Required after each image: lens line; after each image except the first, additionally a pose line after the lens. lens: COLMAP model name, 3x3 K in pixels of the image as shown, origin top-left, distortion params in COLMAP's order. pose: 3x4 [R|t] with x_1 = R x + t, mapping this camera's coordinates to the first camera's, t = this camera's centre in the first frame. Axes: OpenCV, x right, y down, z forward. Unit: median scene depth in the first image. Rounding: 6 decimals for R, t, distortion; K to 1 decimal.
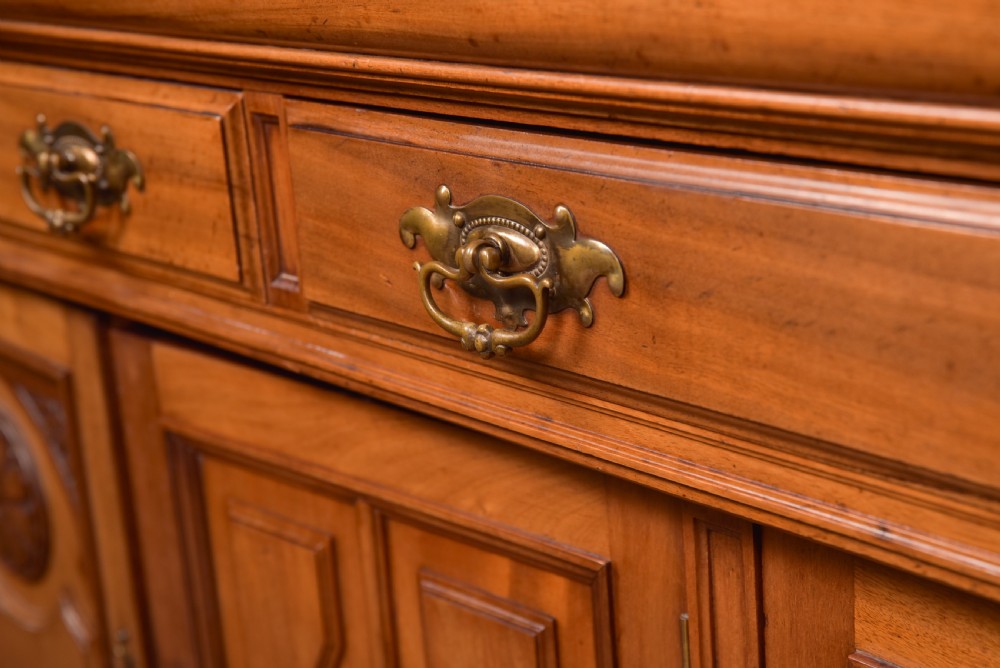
lens RADIAL K [[1702.4, 0, 500.9], [0, 1702.4, 294.5], [0, 0, 1]] dist [0.006259, 0.012912]
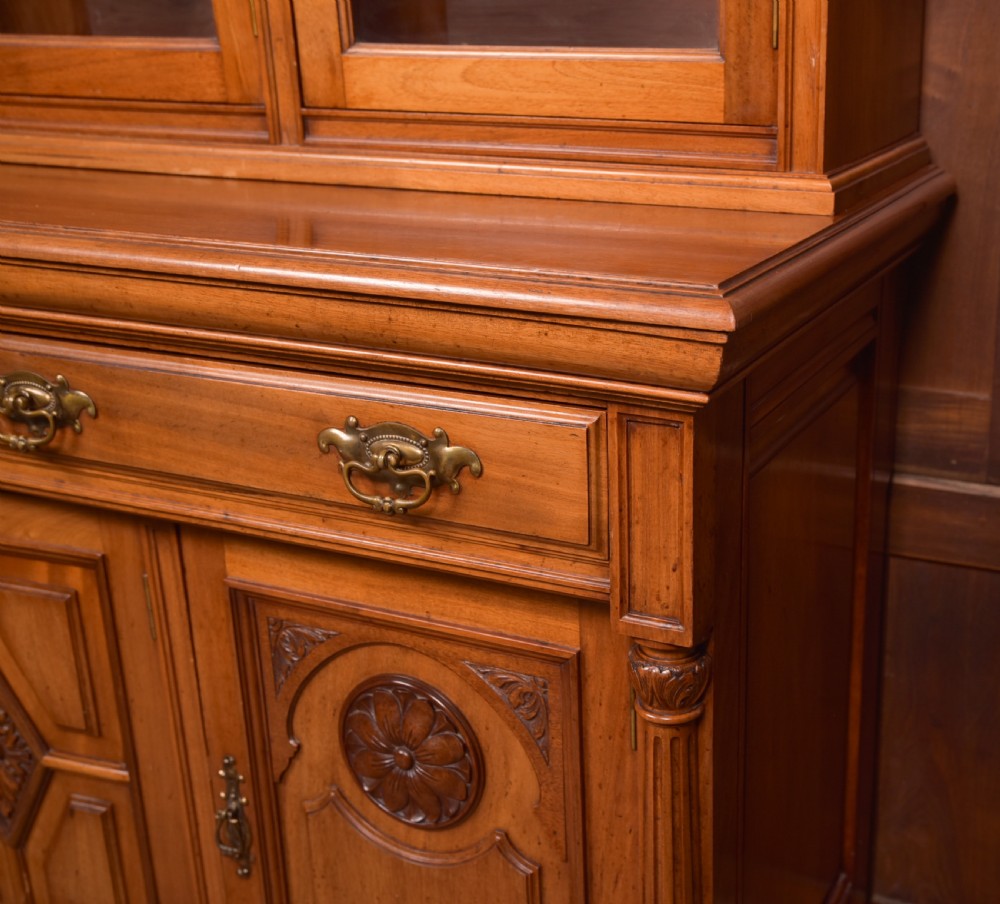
lens RADIAL K [[1387.3, 0, 658.0], [0, 1387.3, 453.8], [0, 0, 1]] dist [-0.007483, 0.089782]
pose [[0.908977, -0.074246, 0.410180, -0.002570], [0.054780, 0.996752, 0.059024, -0.017110], [-0.413230, -0.031182, 0.910093, -0.801046]]
